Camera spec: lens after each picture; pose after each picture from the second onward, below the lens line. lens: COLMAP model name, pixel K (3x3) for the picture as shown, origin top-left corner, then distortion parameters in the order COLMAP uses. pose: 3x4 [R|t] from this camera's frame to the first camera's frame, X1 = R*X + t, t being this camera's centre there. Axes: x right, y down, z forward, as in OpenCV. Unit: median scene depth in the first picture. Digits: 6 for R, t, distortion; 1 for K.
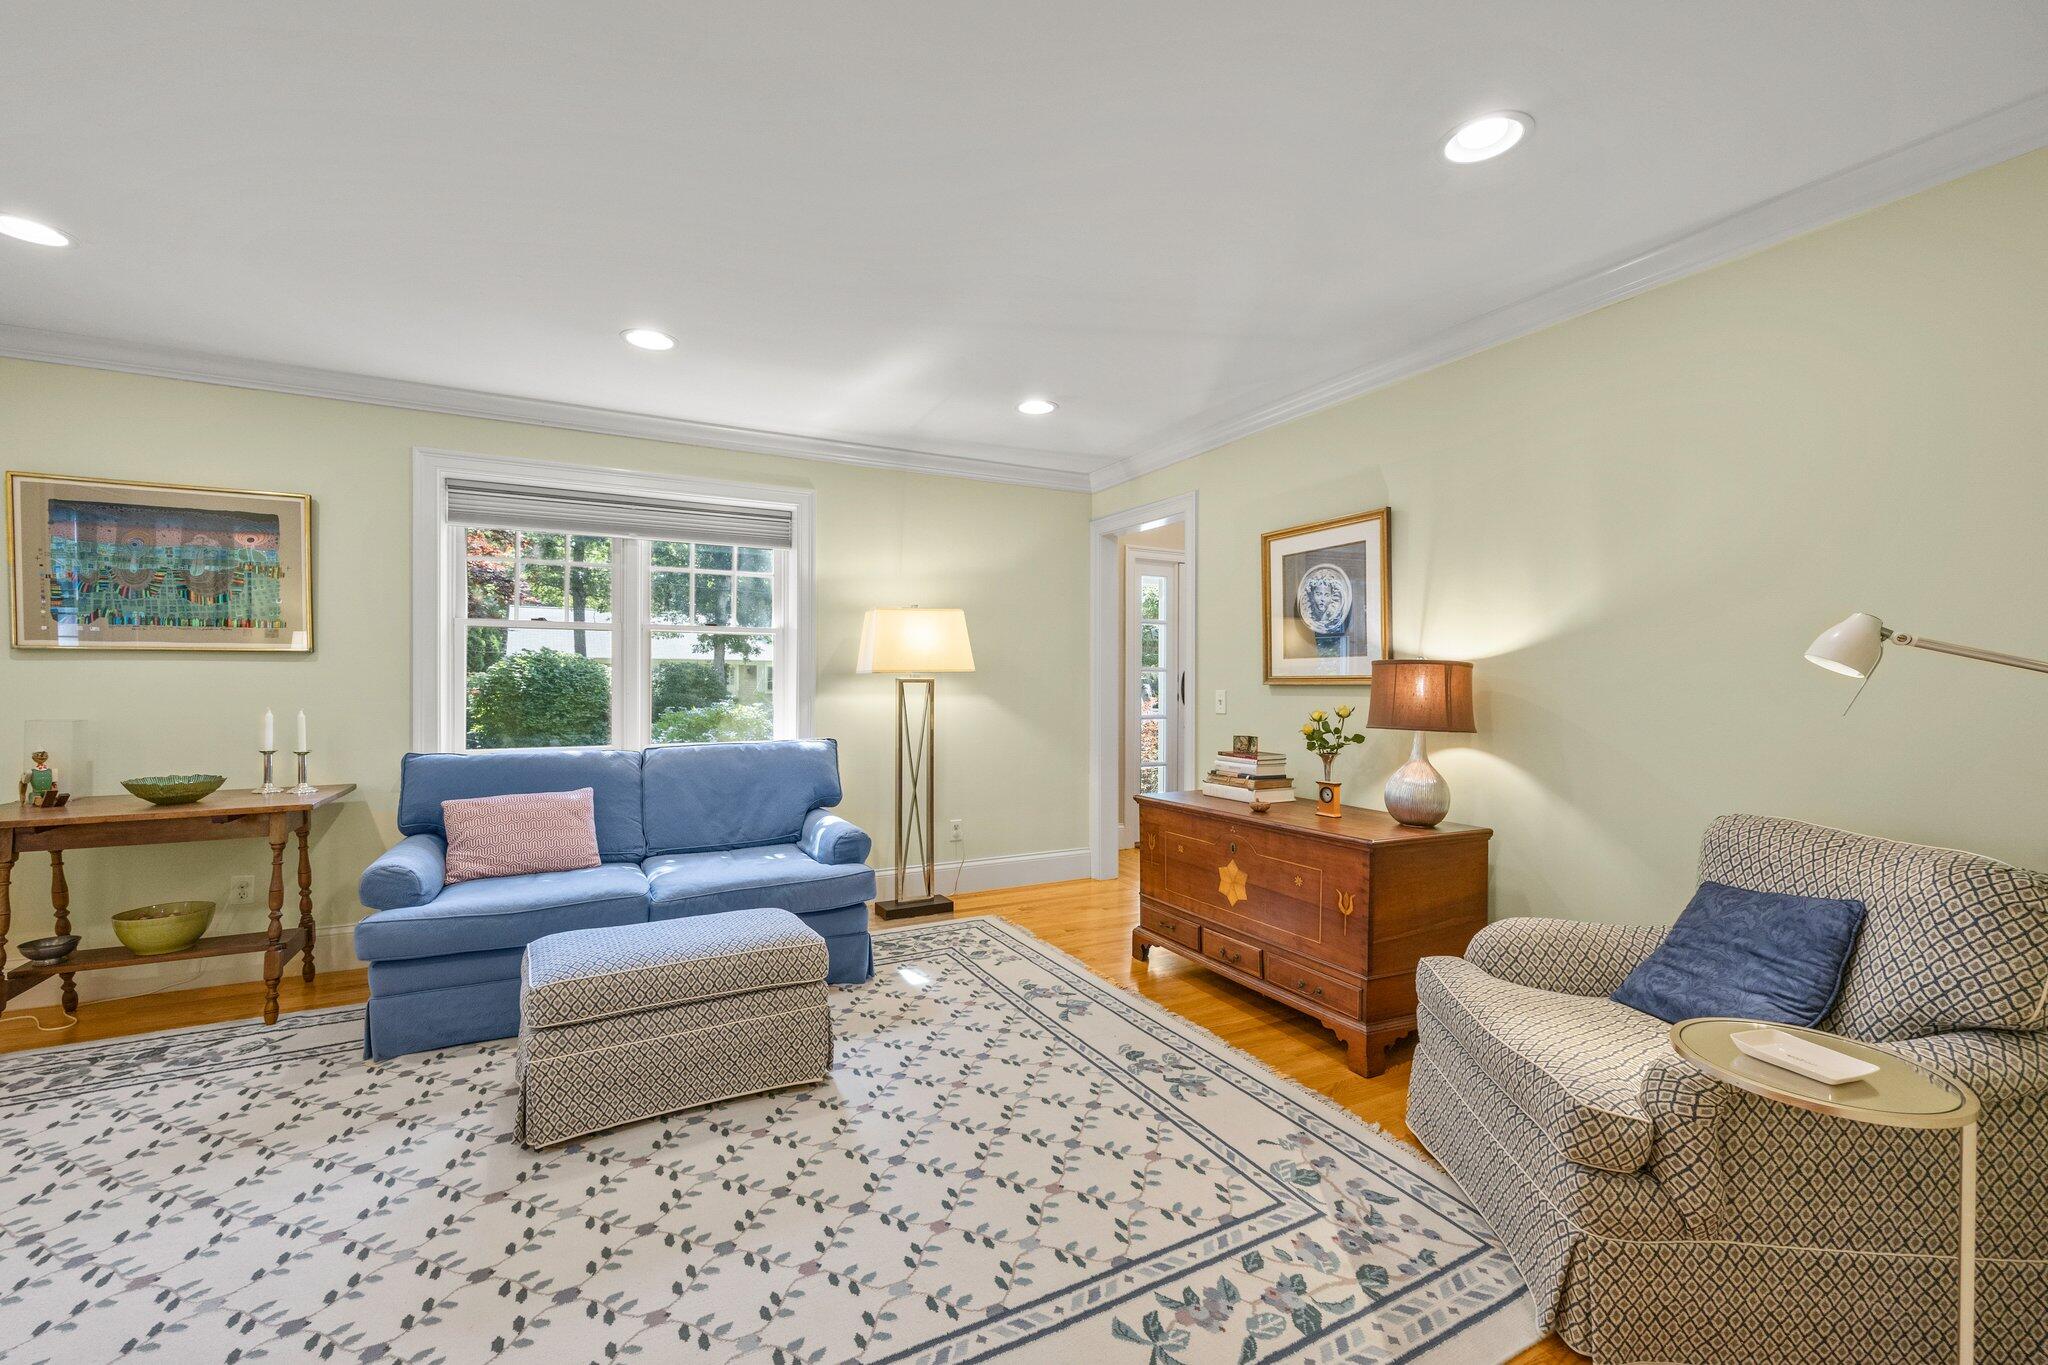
lens RADIAL K [[844.7, 0, 998.2], [0, 844.7, 685.0], [0, 0, 1]] dist [0.009480, 0.000296]
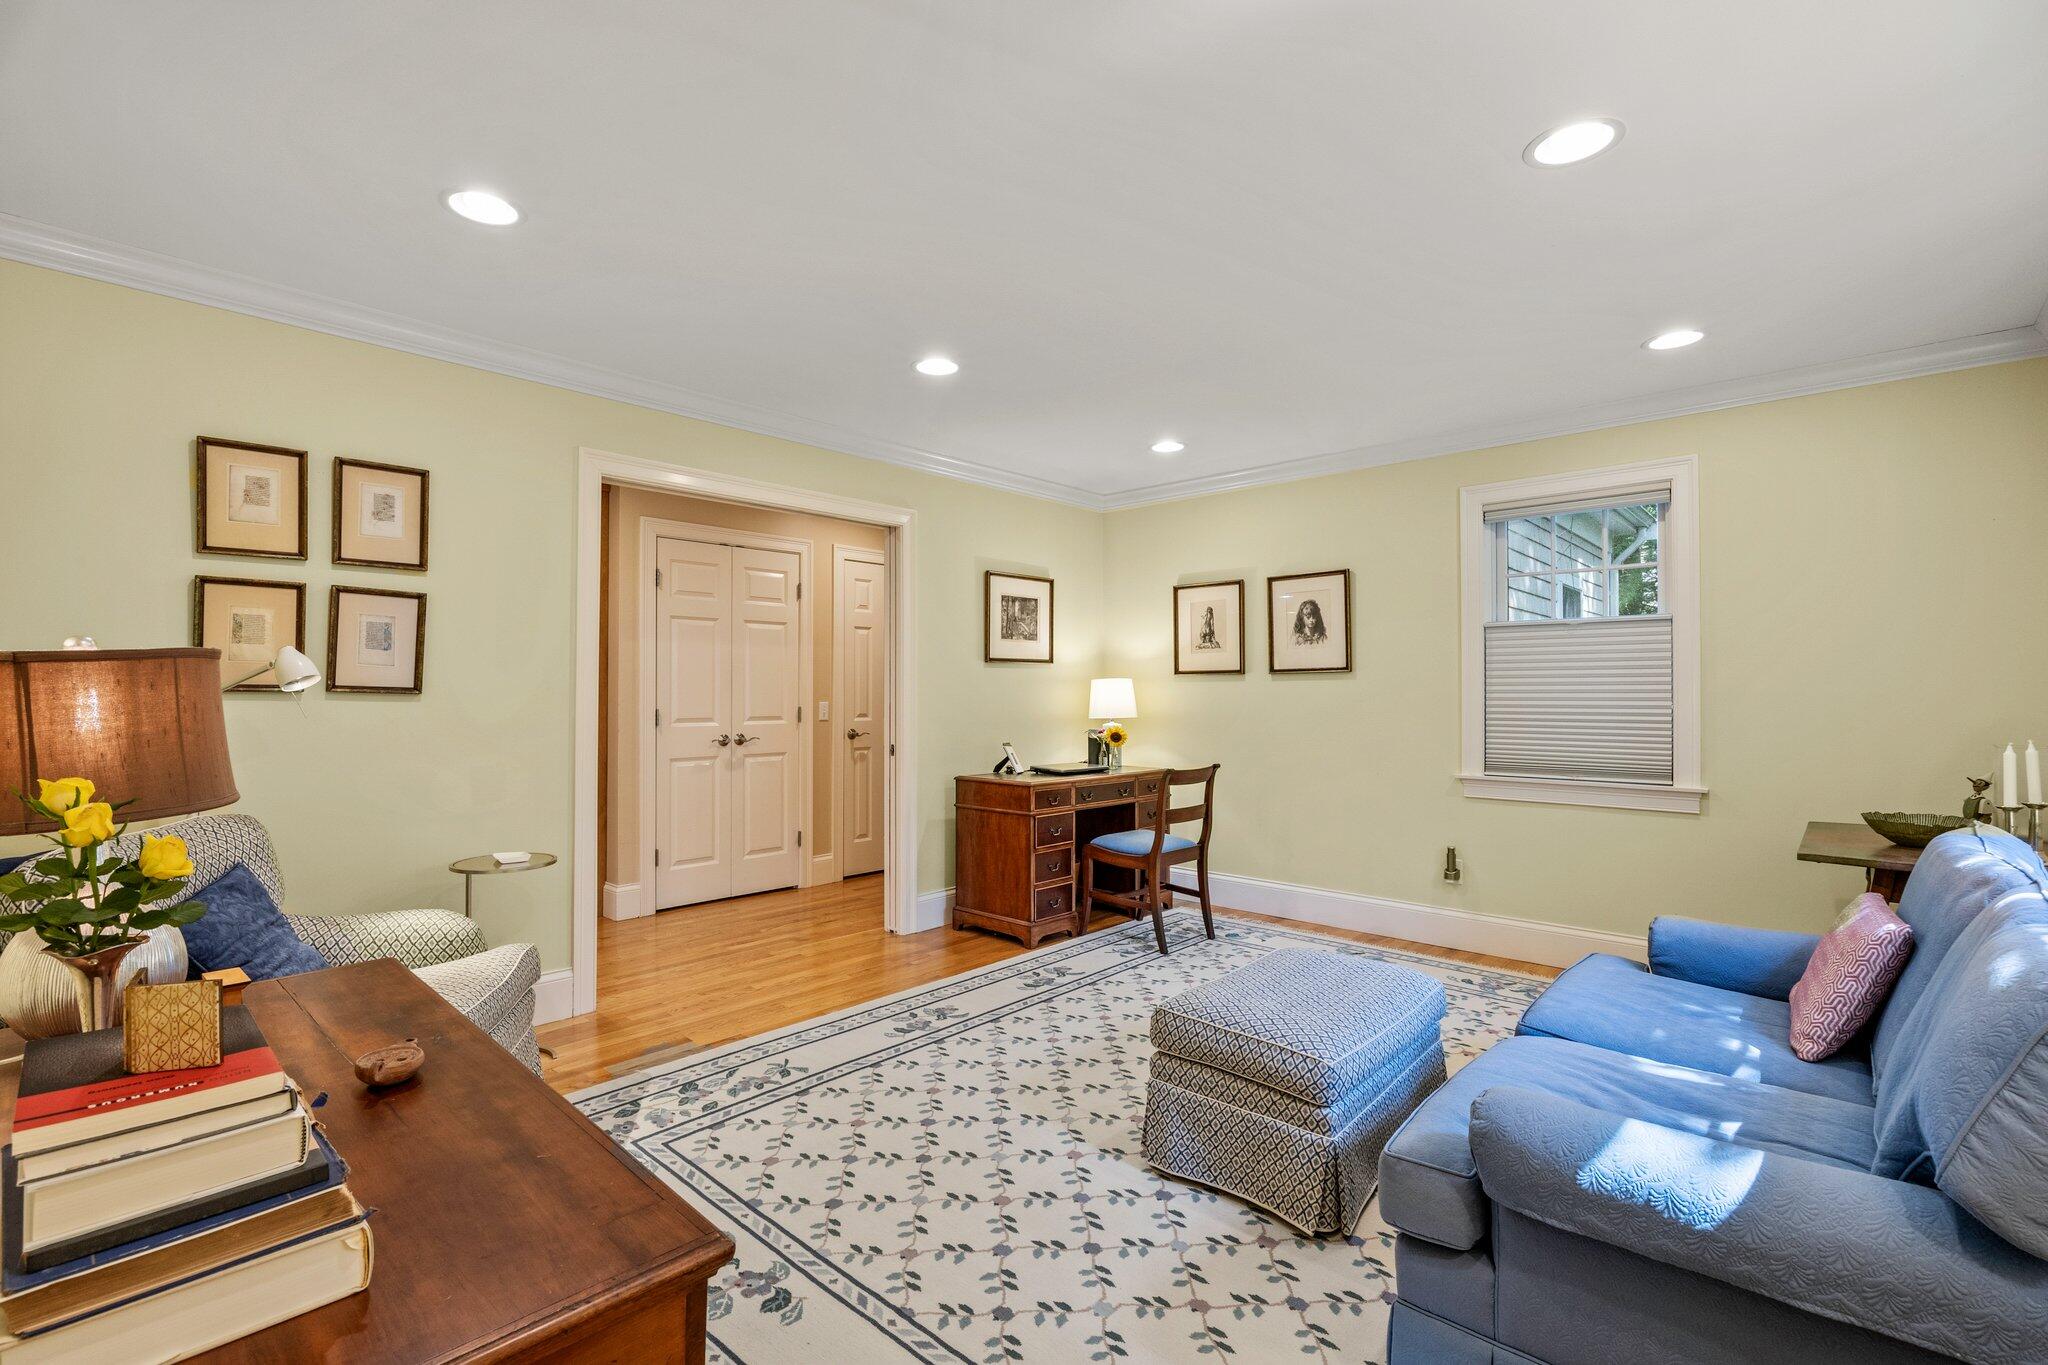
lens RADIAL K [[908.3, 0, 962.6], [0, 908.3, 673.8], [0, 0, 1]] dist [-0.002776, -0.000345]
pose [[-0.952281, -0.013935, -0.304903, 0.325560], [-0.008828, 0.999797, -0.018123, -0.019020], [0.305094, -0.014566, -0.952211, 2.275694]]
